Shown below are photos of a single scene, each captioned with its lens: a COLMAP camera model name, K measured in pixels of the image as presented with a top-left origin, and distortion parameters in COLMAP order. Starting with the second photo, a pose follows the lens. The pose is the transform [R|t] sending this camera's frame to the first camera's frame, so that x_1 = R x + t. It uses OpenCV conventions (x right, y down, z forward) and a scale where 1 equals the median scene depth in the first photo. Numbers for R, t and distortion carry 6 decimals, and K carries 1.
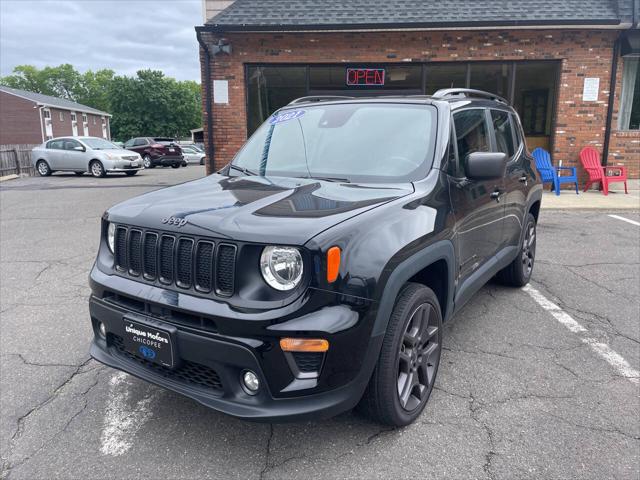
lens RADIAL K [[480.6, 0, 323.5], [0, 480.6, 239.0], [0, 0, 1]] dist [0.076676, -0.098208]
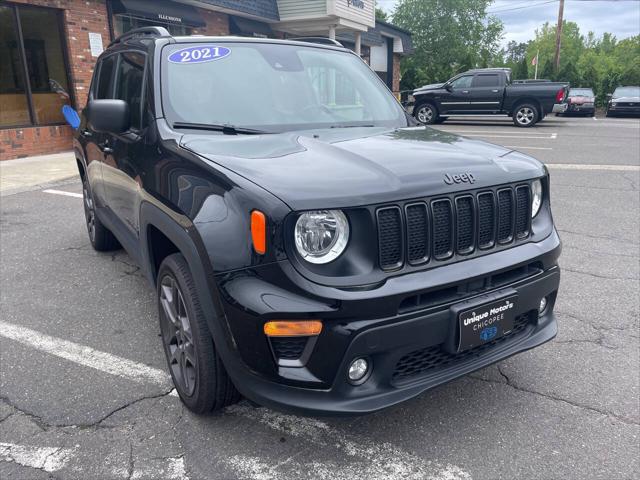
lens RADIAL K [[480.6, 0, 317.2], [0, 480.6, 238.0], [0, 0, 1]] dist [0.076676, -0.098208]
pose [[0.417571, -0.259146, 0.870906, -0.256185], [0.193482, 0.961846, 0.193437, -0.032335], [-0.887806, 0.087731, 0.451779, 0.187964]]
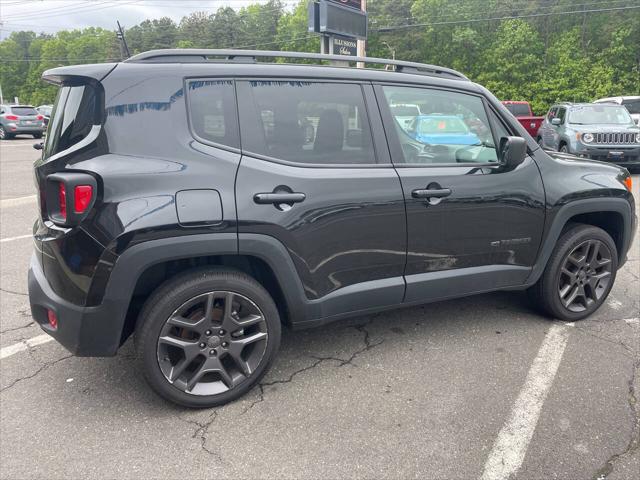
lens RADIAL K [[480.6, 0, 324.4], [0, 480.6, 243.2], [0, 0, 1]] dist [0.076676, -0.098208]
pose [[-0.853871, -0.133278, 0.503131, -0.116564], [0.109238, 0.899240, 0.423596, -0.151617], [-0.508892, 0.416658, -0.753276, 0.697517]]
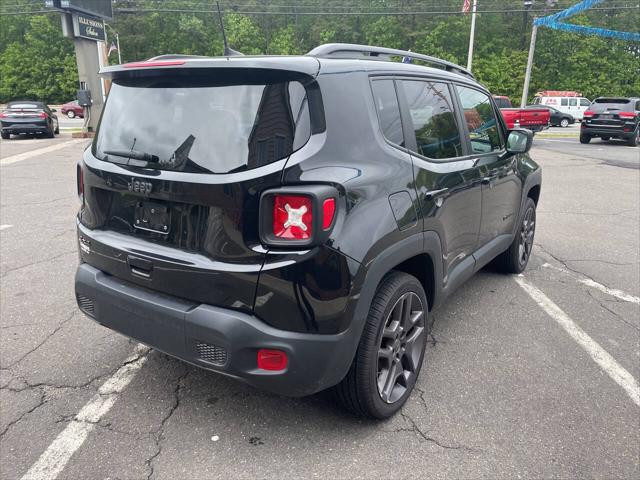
lens RADIAL K [[480.6, 0, 322.1], [0, 480.6, 242.0], [0, 0, 1]] dist [0.076676, -0.098208]
pose [[-0.999917, -0.008230, 0.009911, 0.082212], [-0.002628, 0.883483, 0.468456, -0.167314], [-0.012611, 0.468391, -0.883431, 0.751014]]
